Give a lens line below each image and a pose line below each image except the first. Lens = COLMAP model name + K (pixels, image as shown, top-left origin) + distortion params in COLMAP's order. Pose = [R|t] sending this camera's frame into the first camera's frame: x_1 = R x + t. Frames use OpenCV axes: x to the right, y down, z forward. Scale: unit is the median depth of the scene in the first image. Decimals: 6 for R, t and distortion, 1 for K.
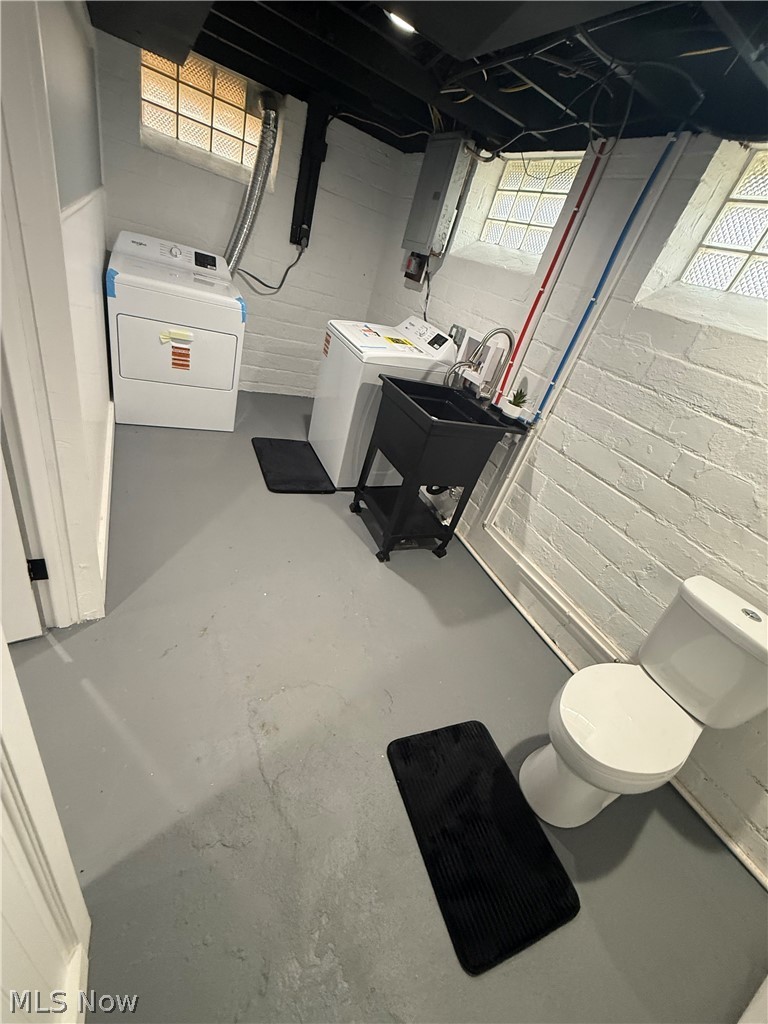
lens RADIAL K [[410.1, 0, 387.2], [0, 410.1, 512.2], [0, 0, 1]] dist [0.002900, 0.000273]
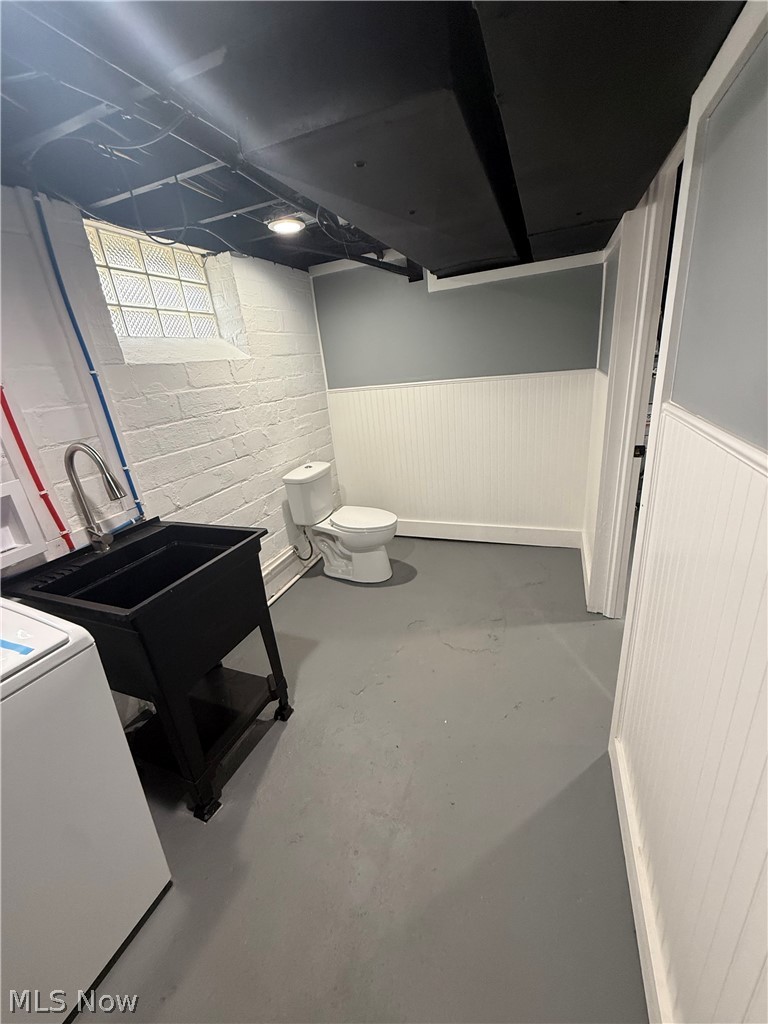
lens RADIAL K [[410.1, 0, 387.0], [0, 410.1, 513.2], [0, 0, 1]] dist [0.002900, 0.000273]
pose [[-0.680103, -0.442884, 0.584221, -0.559658], [0.304983, 0.553750, 0.774820, -0.837478], [-0.666668, 0.705135, -0.241535, 1.007431]]
